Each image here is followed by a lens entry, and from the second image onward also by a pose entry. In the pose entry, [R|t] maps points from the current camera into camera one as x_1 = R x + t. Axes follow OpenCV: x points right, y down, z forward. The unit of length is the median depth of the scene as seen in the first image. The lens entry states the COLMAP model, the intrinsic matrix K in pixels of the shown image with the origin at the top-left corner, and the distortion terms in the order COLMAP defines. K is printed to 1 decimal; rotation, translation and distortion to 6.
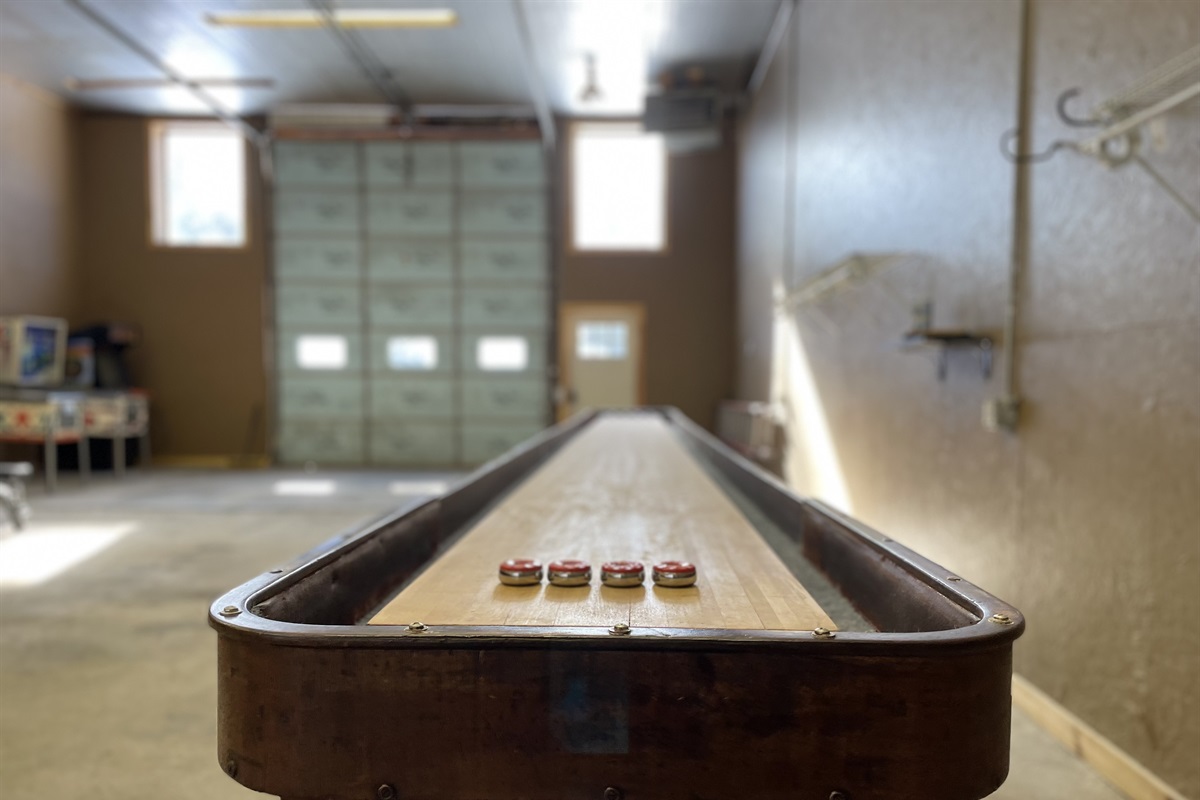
lens RADIAL K [[948.9, 0, 600.0], [0, 948.9, 400.0], [0, 0, 1]] dist [-0.008085, -0.002275]
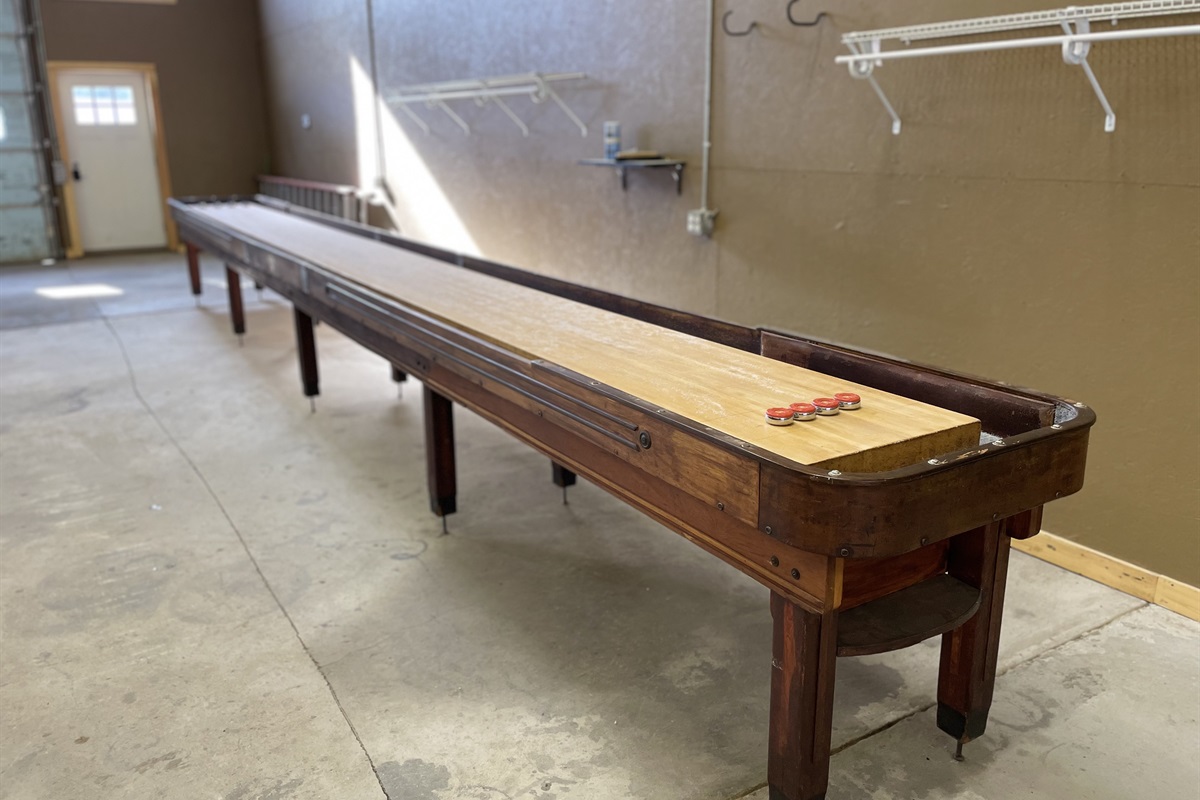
lens RADIAL K [[936.3, 0, 600.0], [0, 936.3, 400.0], [0, 0, 1]] dist [0.000590, 0.001065]
pose [[0.829046, -0.171387, 0.532267, -0.449558], [0.020473, 0.960536, 0.277400, -0.114786], [-0.558805, -0.219080, 0.799838, -0.050369]]
